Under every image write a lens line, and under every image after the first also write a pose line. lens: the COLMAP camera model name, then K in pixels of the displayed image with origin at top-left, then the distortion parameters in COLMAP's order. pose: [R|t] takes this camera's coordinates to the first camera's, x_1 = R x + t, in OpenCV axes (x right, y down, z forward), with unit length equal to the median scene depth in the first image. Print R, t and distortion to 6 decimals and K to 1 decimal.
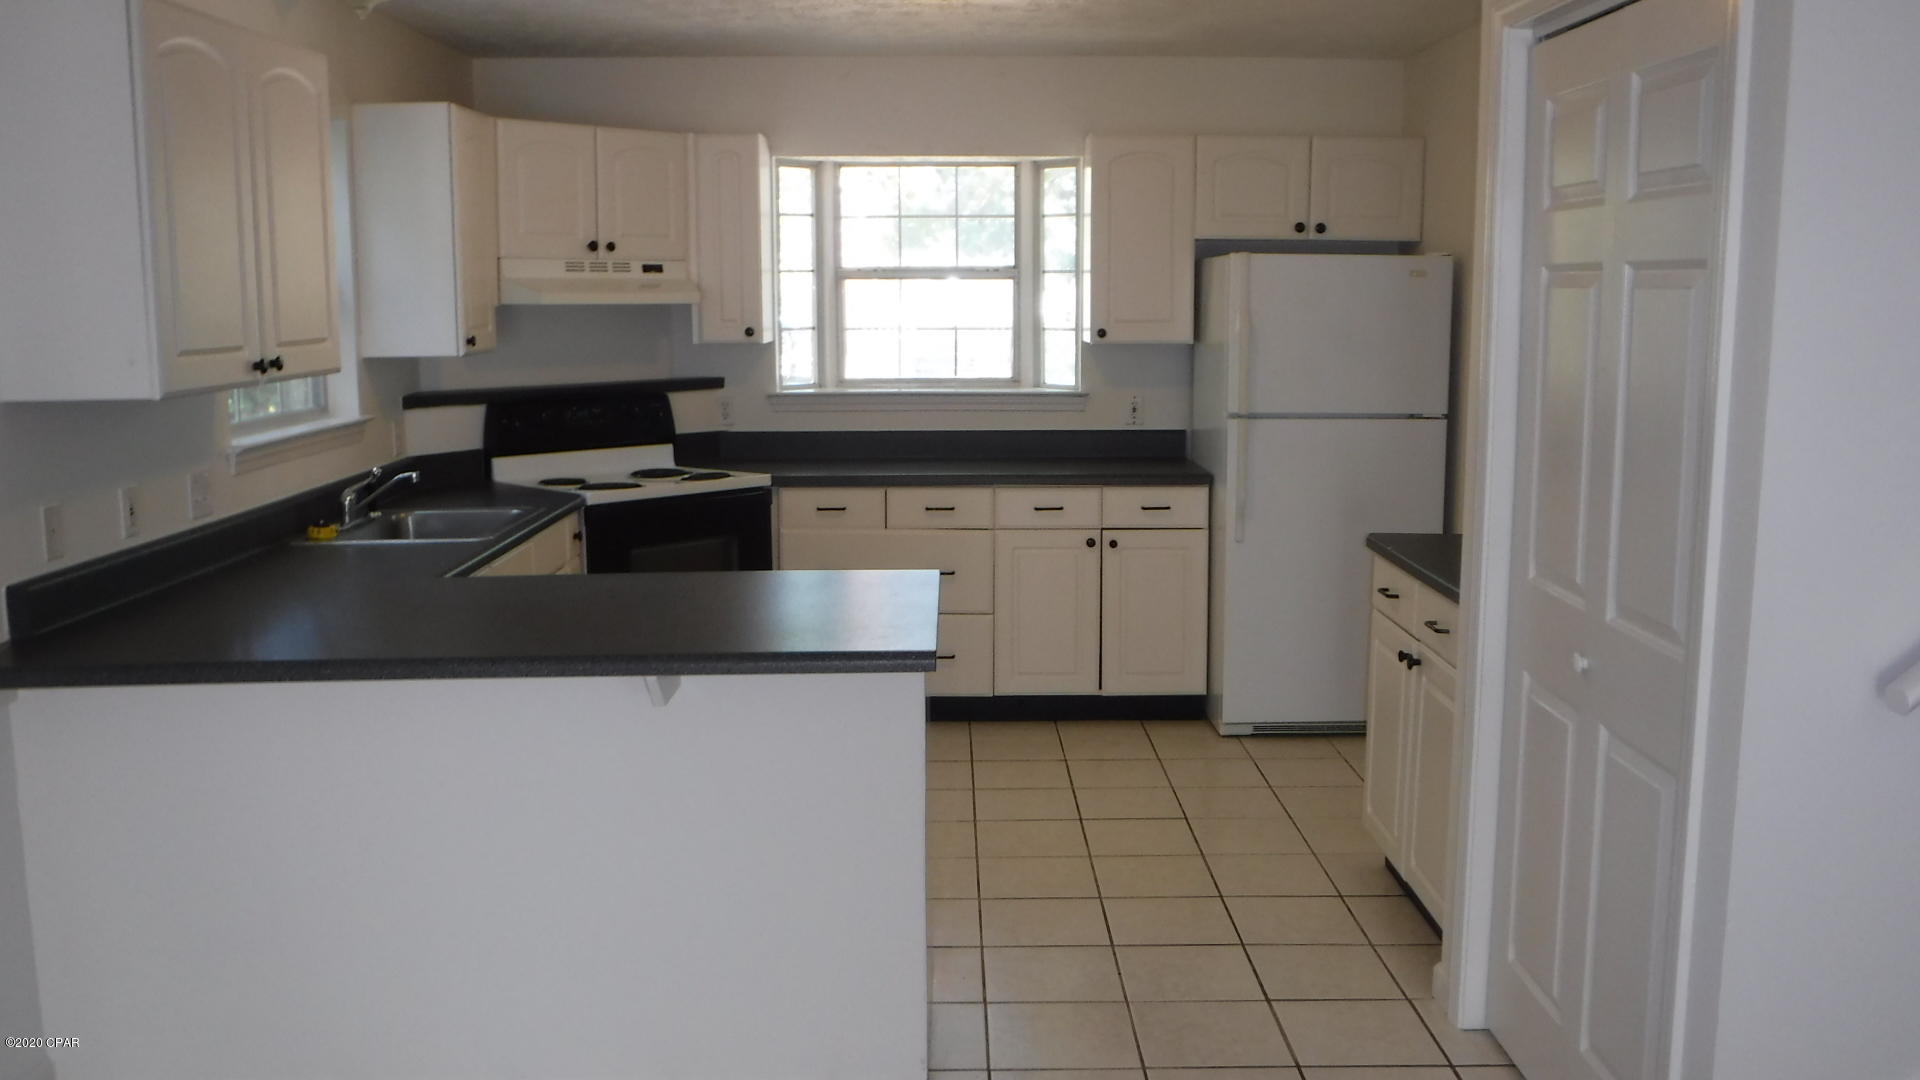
lens RADIAL K [[1705.3, 0, 960.0], [0, 1705.3, 540.0], [0, 0, 1]] dist [-0.057043, 0.004129]
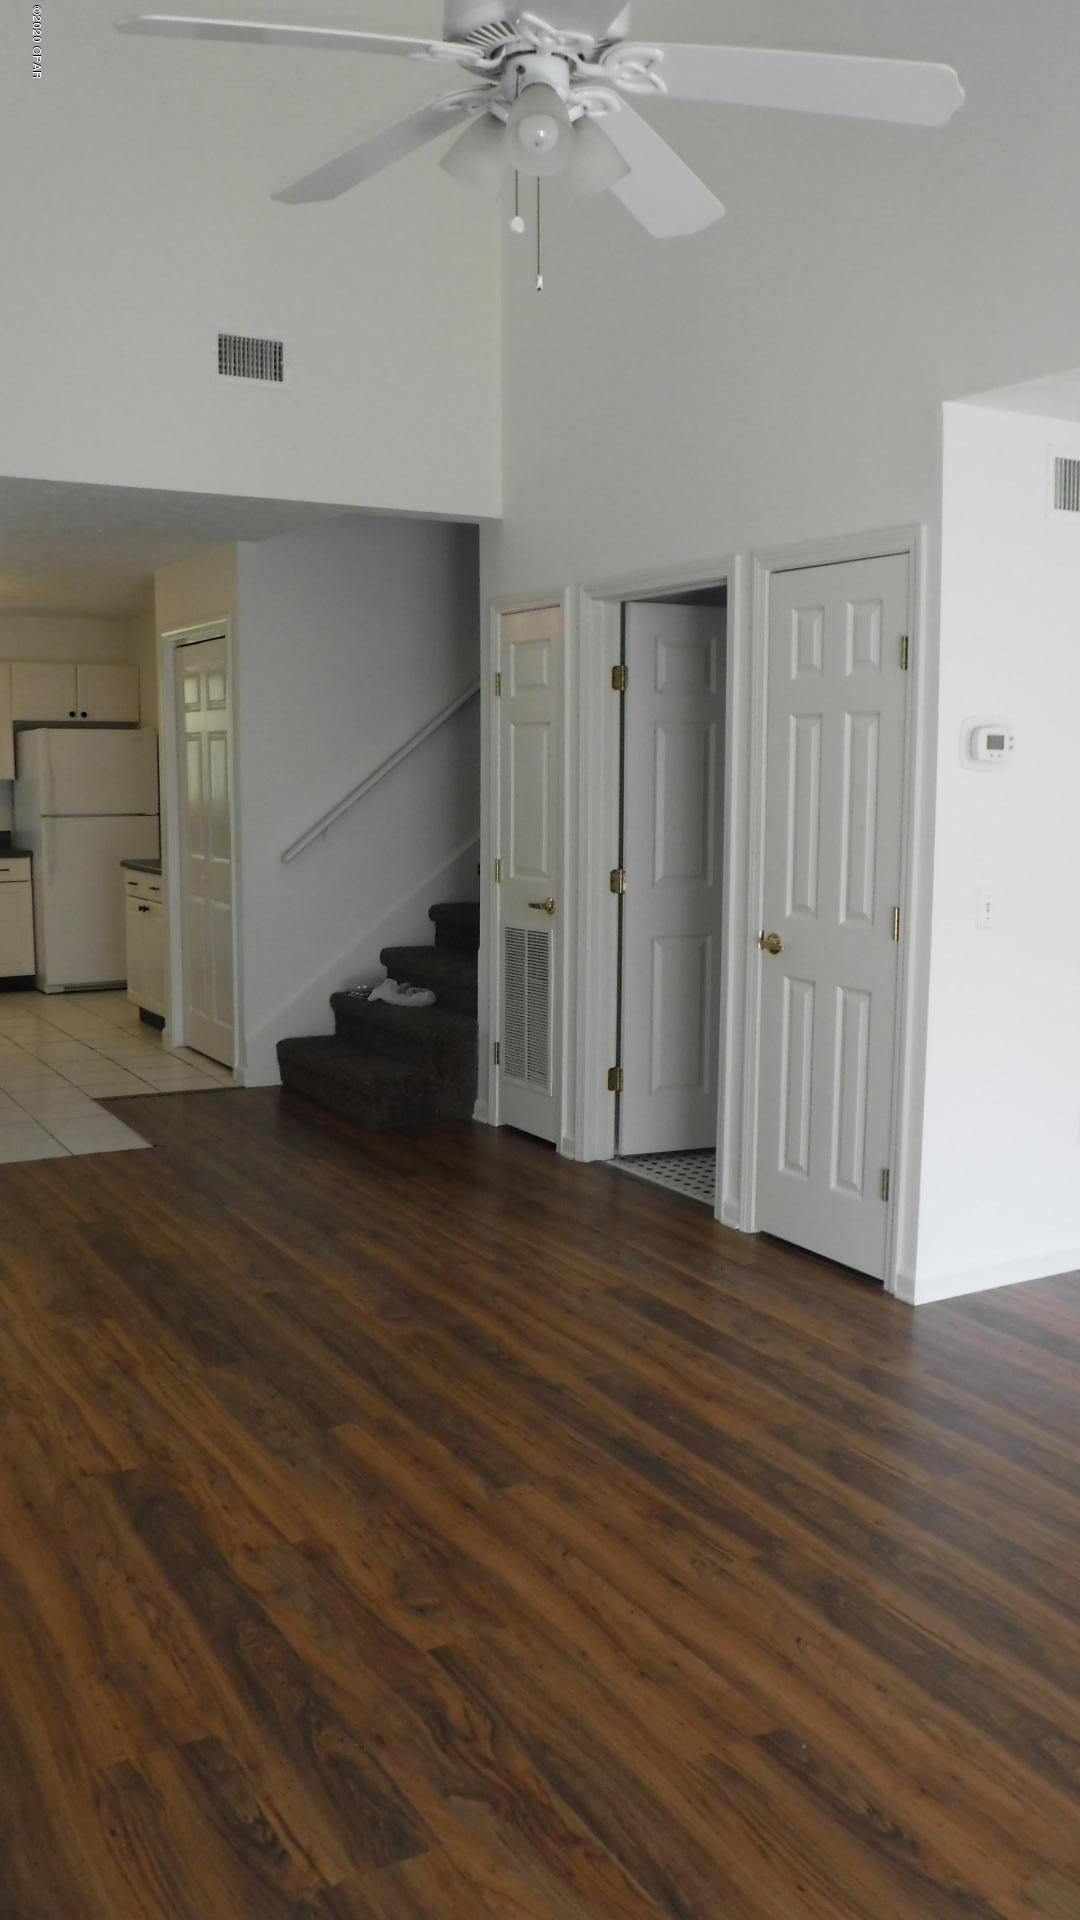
lens RADIAL K [[1705.3, 0, 540.0], [0, 1705.3, 960.0], [0, 0, 1]] dist [-0.057043, 0.004129]
pose [[0.884324, -0.054498, 0.463683, -0.214833], [0.069100, 0.997504, -0.014548, 0.140057], [-0.461732, 0.044905, 0.885882, -0.832277]]
